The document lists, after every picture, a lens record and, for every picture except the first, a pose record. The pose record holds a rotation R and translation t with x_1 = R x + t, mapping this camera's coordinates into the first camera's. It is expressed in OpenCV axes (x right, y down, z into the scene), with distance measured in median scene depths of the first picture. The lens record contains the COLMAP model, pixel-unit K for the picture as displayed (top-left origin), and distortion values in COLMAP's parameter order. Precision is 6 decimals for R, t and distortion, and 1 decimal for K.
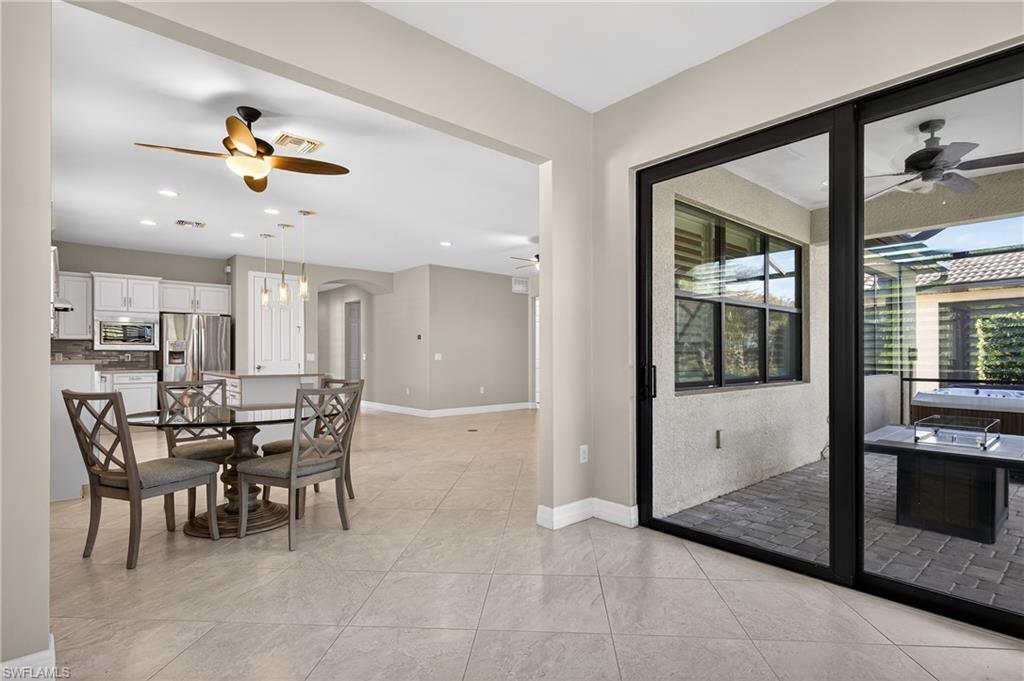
lens RADIAL K [[524.9, 0, 512.8], [0, 524.9, 347.8], [0, 0, 1]] dist [0.001474, 0.000248]
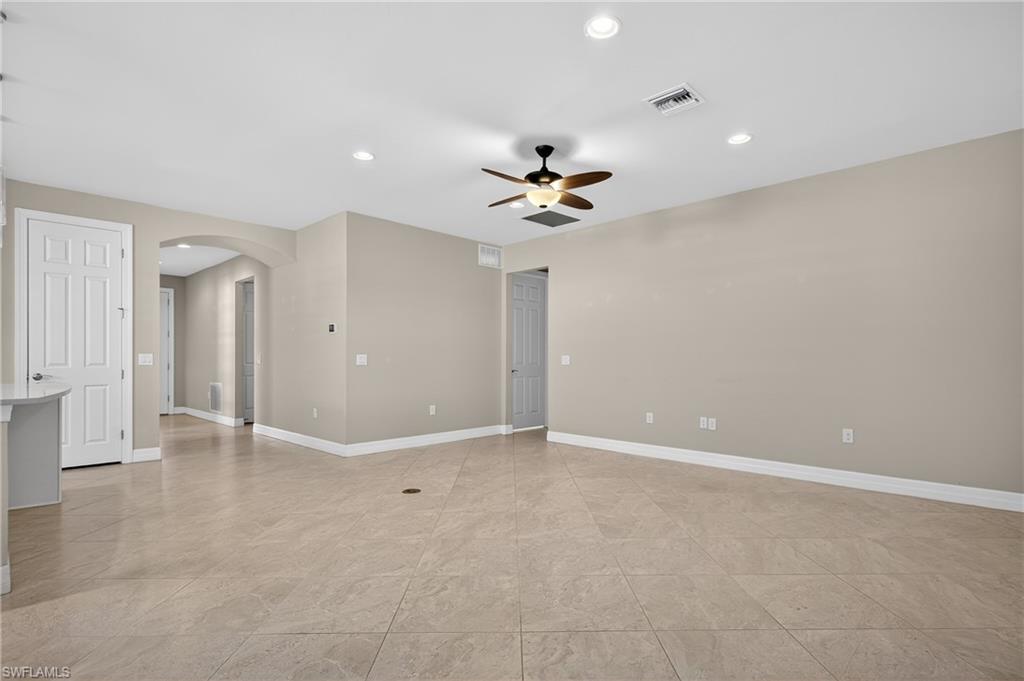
lens RADIAL K [[519.7, 0, 513.0], [0, 519.7, 350.2], [0, 0, 1]] dist [0.004968, -0.001950]
pose [[0.997007, 0.003752, 0.077221, -0.008421], [-0.003971, 0.999989, 0.002679, 0.003306], [-0.077210, -0.002977, 0.997010, 0.331989]]
